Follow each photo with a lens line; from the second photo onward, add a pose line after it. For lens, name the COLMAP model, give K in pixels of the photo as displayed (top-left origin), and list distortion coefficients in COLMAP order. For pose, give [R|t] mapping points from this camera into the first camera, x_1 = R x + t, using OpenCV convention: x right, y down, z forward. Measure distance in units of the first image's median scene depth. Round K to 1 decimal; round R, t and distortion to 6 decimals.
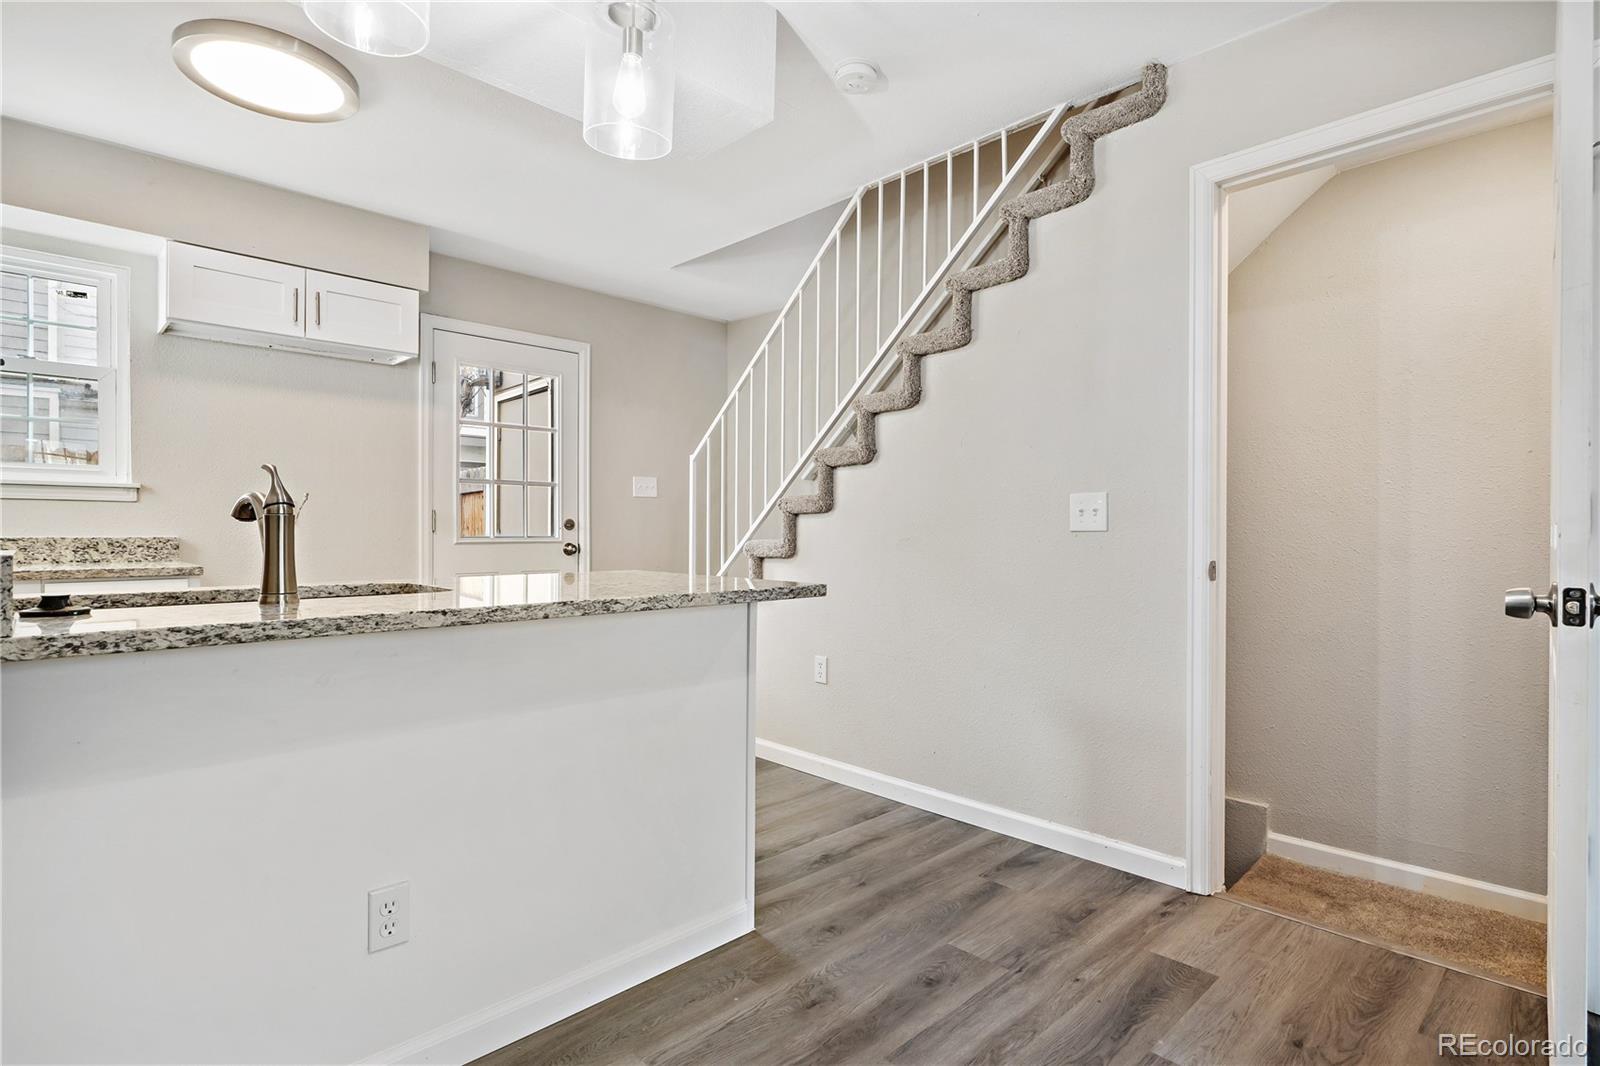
lens RADIAL K [[801.3, 0, 797.2], [0, 801.3, 535.8], [0, 0, 1]] dist [-0.000939, -0.000046]
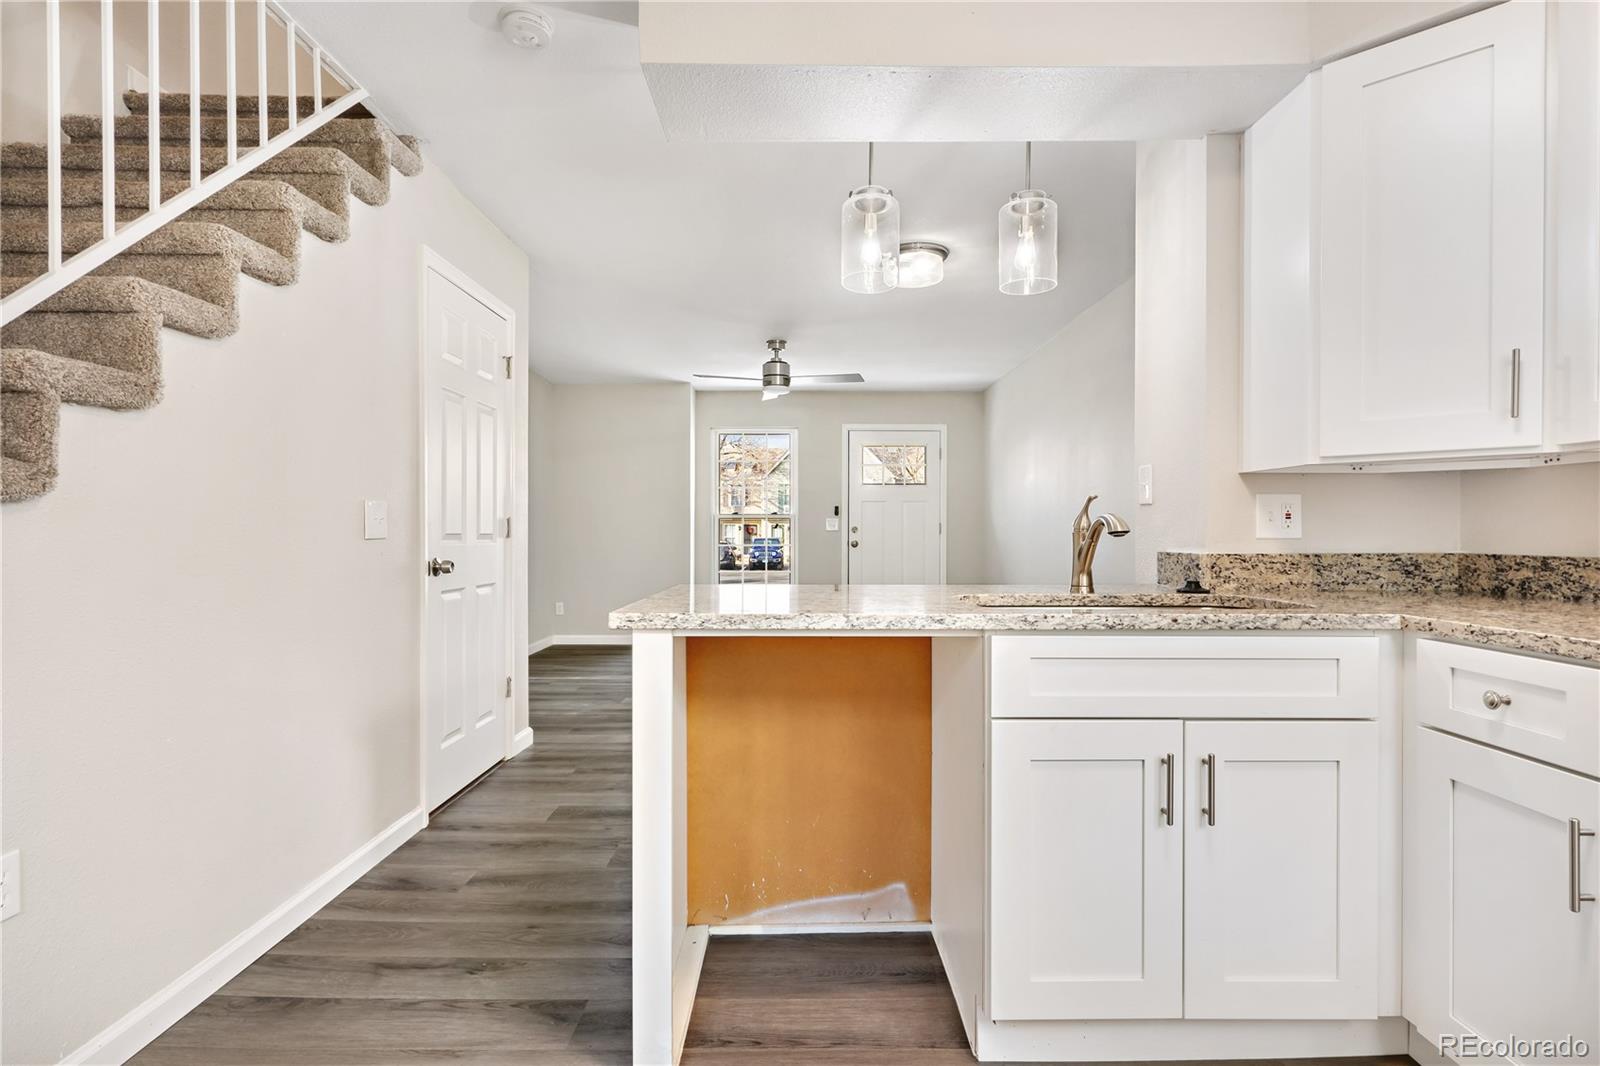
lens RADIAL K [[801.3, 0, 797.2], [0, 801.3, 535.8], [0, 0, 1]] dist [-0.000939, -0.000046]
pose [[-0.718003, -0.009585, 0.695974, -0.768474], [-0.004448, 0.999948, 0.009182, -0.025724], [-0.696026, 0.003497, -0.718008, 1.434631]]
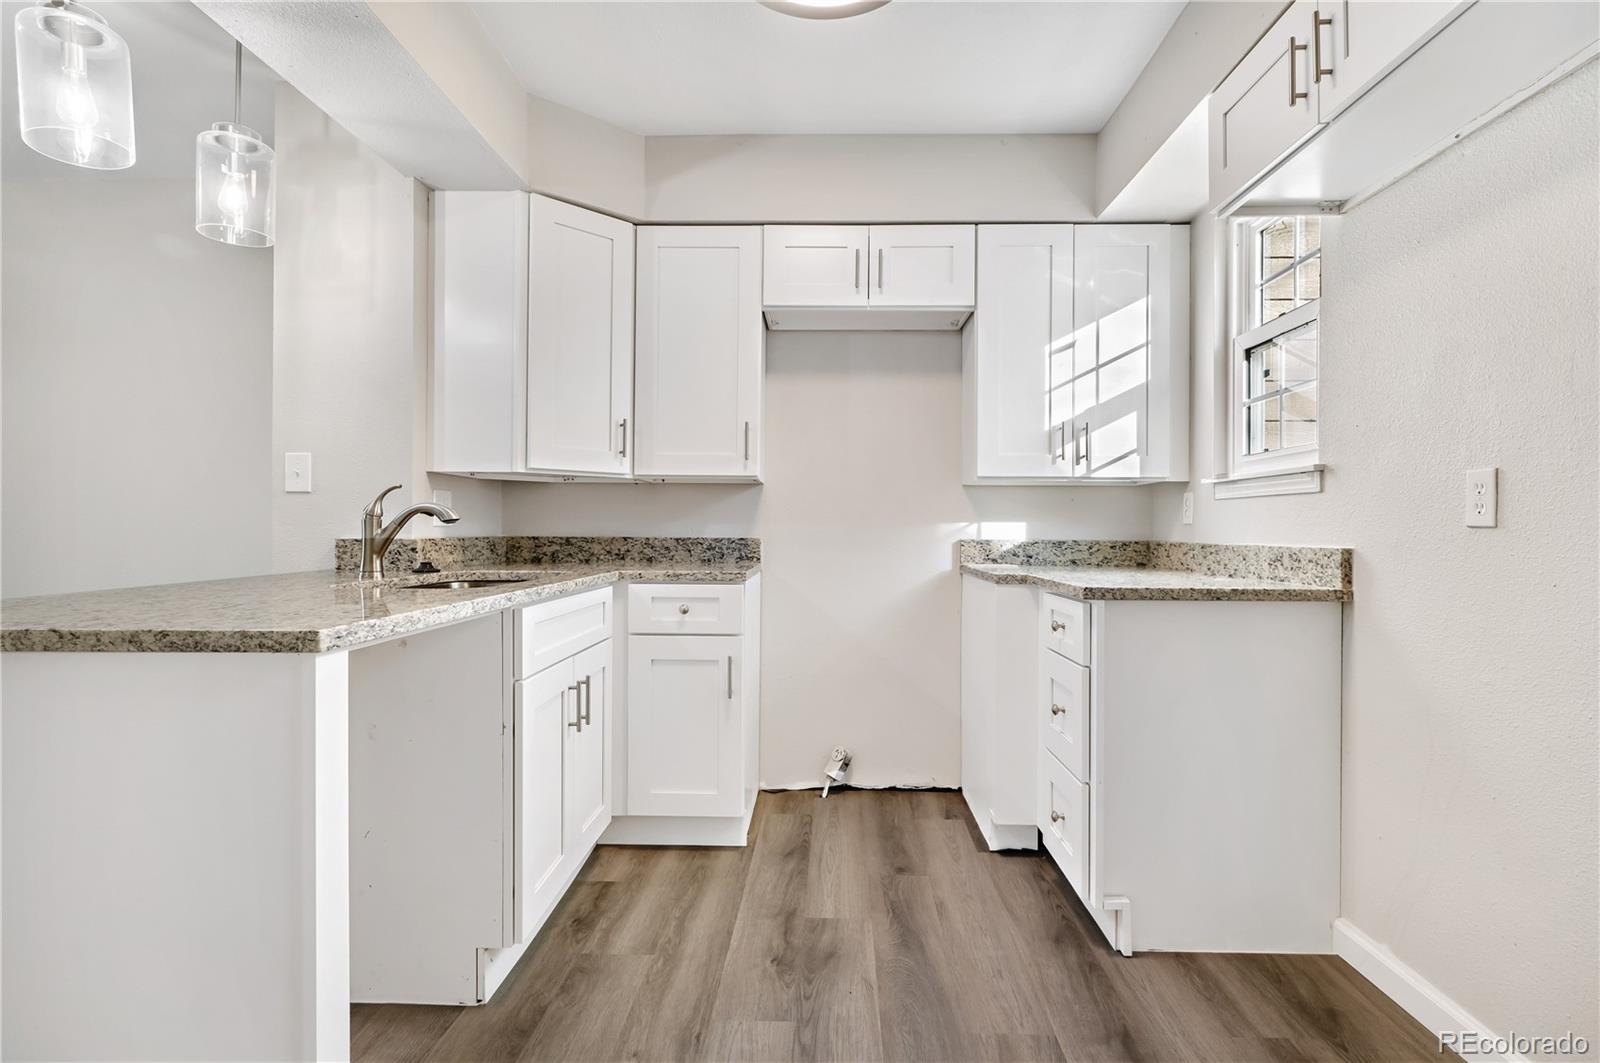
lens RADIAL K [[801.3, 0, 797.2], [0, 801.3, 534.3], [0, 0, 1]] dist [-0.000939, -0.000046]
pose [[-0.722407, -0.005030, -0.691449, 0.829137], [-0.009493, 0.999951, 0.002644, 0.005678], [0.691403, 0.008474, -0.722420, 1.759754]]
